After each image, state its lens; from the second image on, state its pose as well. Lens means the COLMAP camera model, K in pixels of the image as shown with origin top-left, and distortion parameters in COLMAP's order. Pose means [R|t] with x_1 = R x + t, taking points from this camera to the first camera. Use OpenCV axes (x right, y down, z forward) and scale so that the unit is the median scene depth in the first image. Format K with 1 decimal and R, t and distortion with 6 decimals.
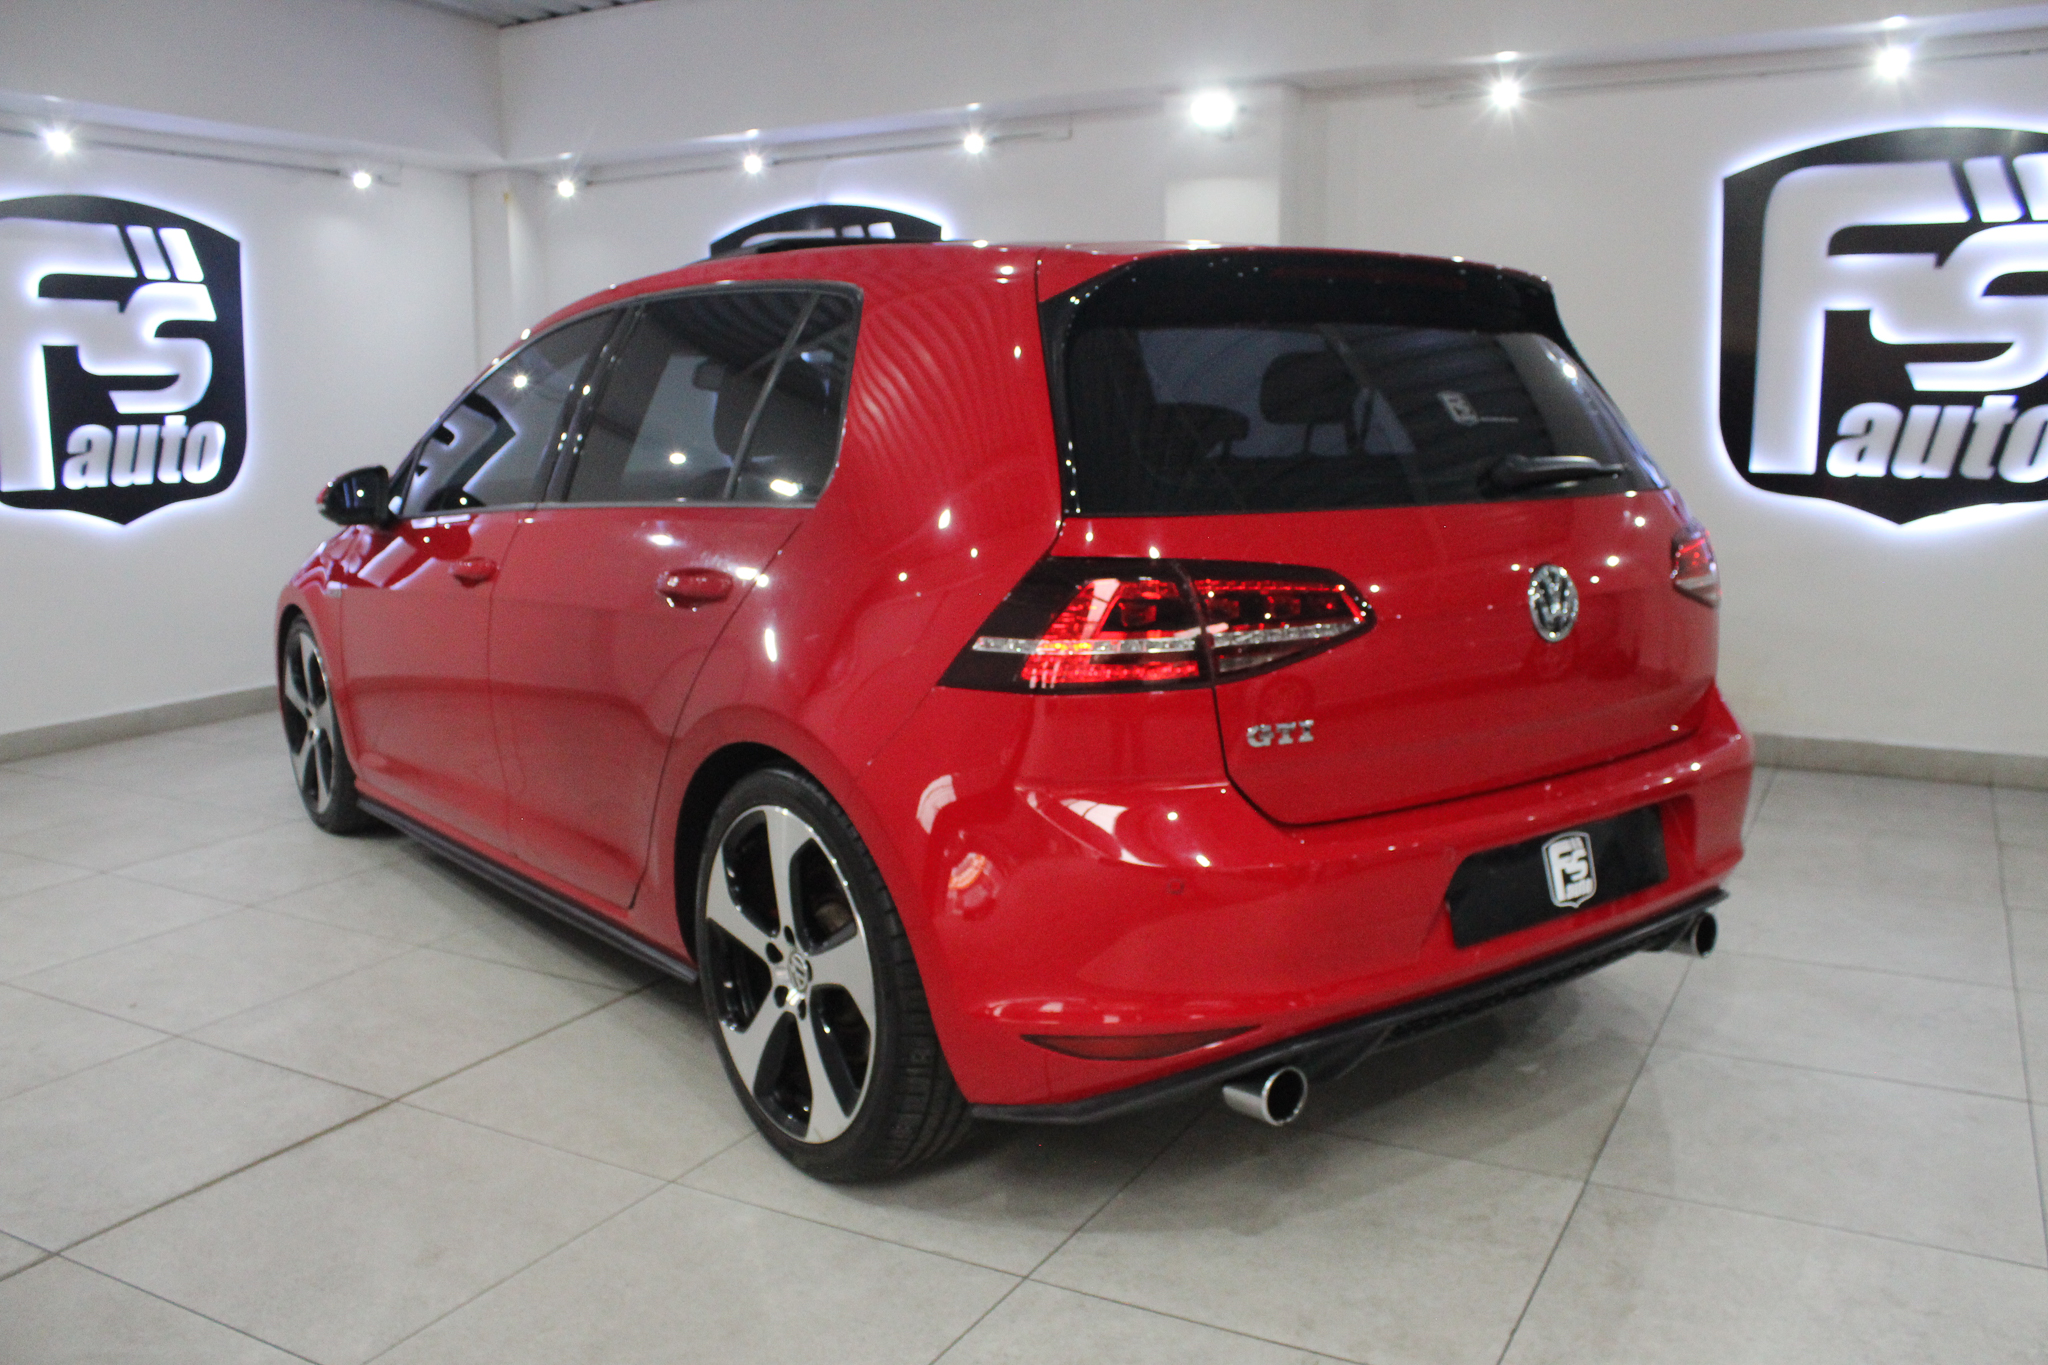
lens RADIAL K [[1655.4, 0, 1024.4], [0, 1655.4, 685.9], [0, 0, 1]] dist [-0.149154, 0.081083]
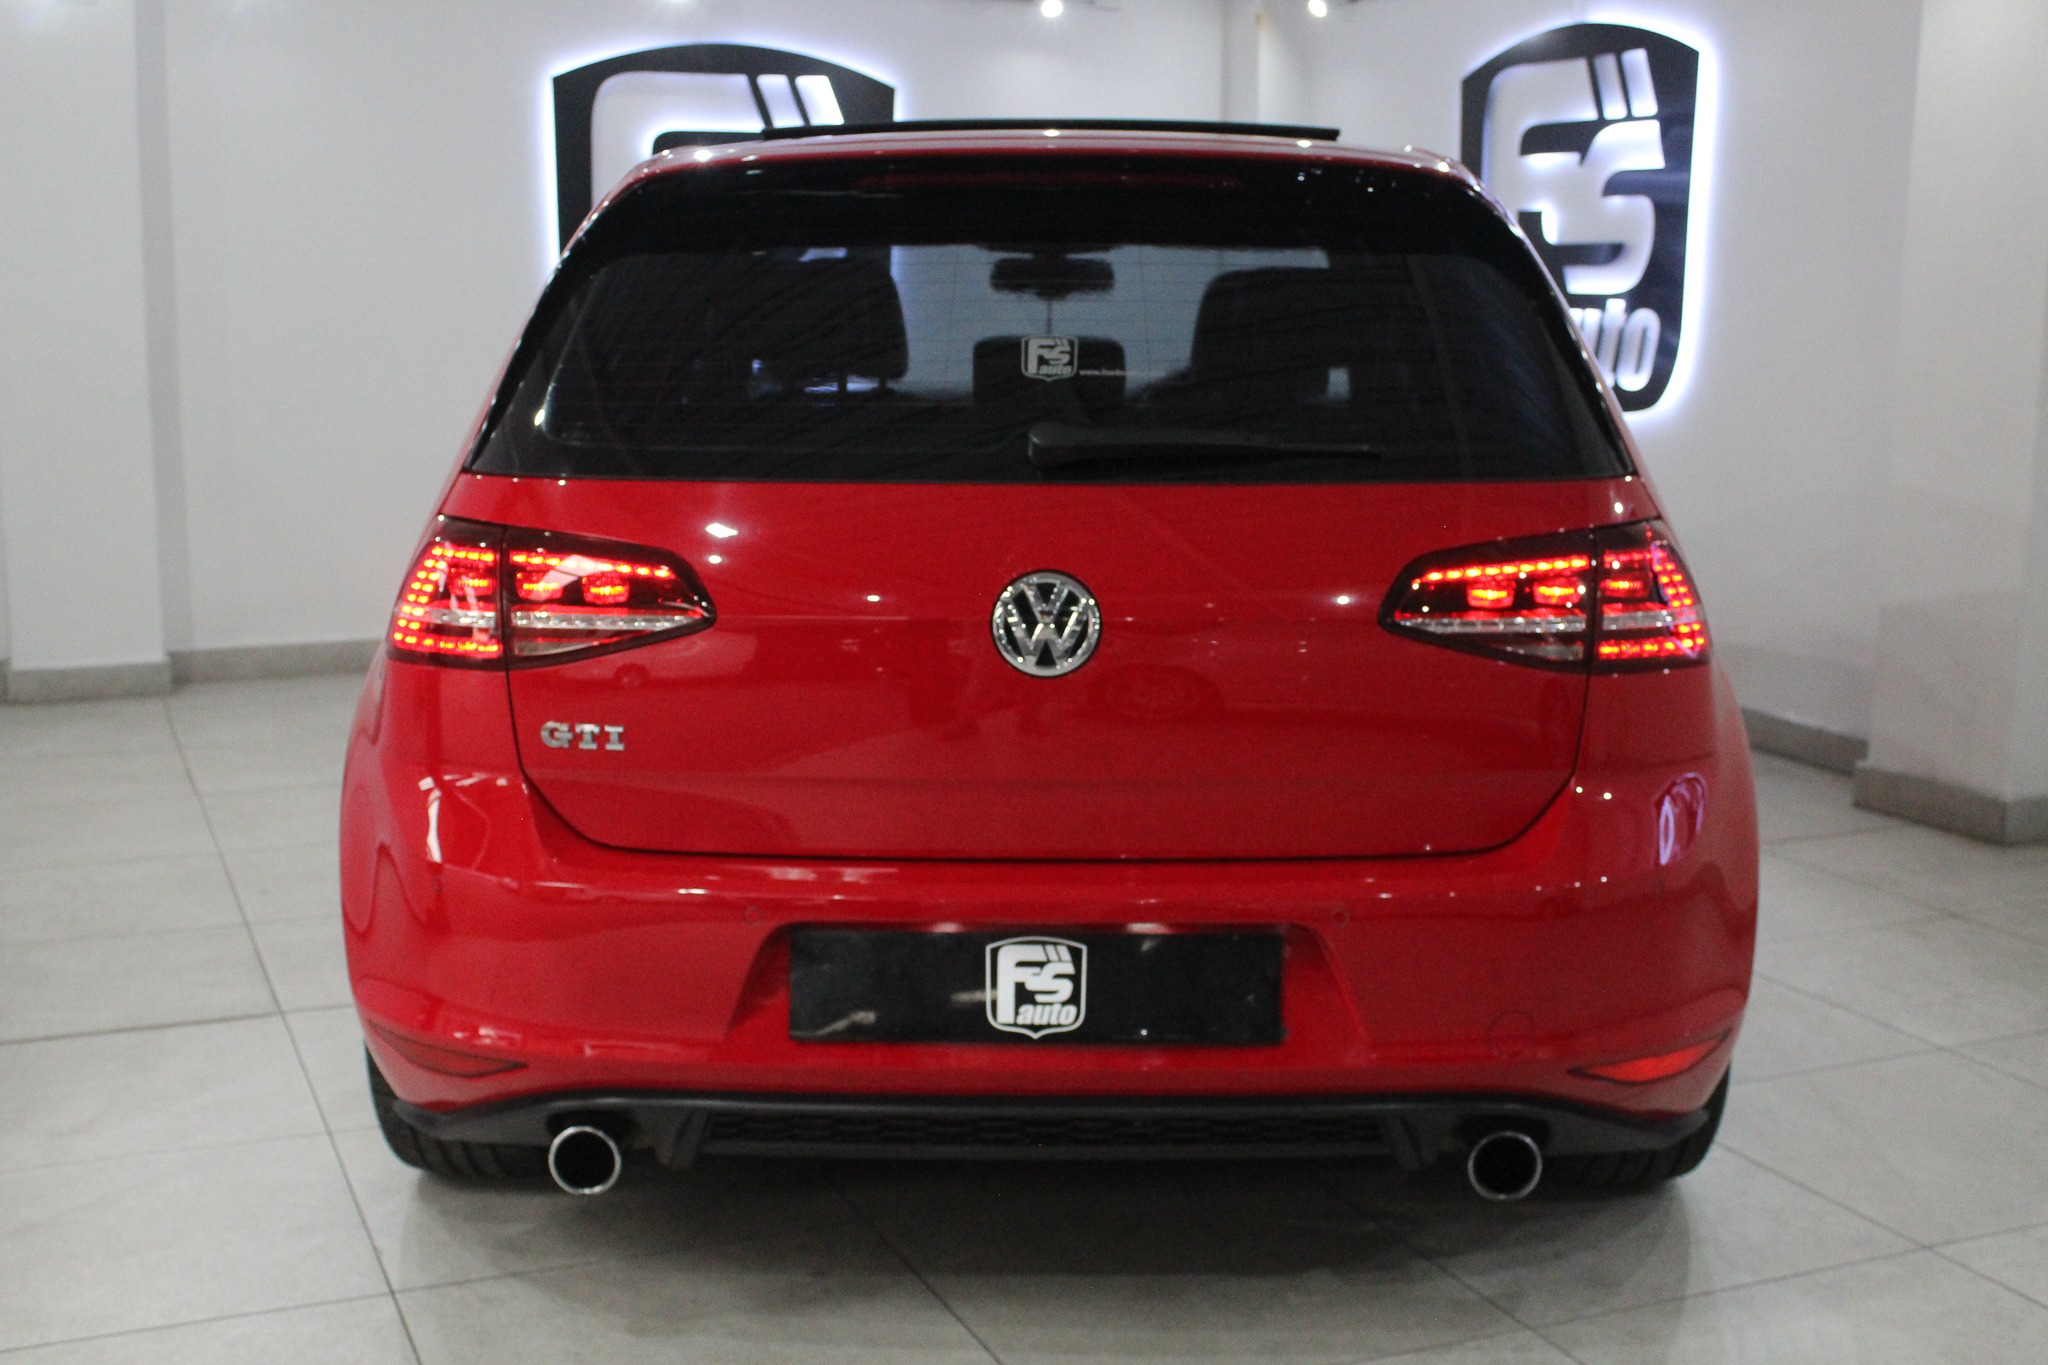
lens RADIAL K [[2348.5, 0, 1018.9], [0, 2348.5, 681.7], [0, 0, 1]] dist [-0.070902, 0.000000]
pose [[0.791521, 0.114363, -0.600346, 0.945752], [-0.110962, 0.992901, 0.042845, -0.068398], [0.600984, 0.032703, 0.798592, 0.140122]]
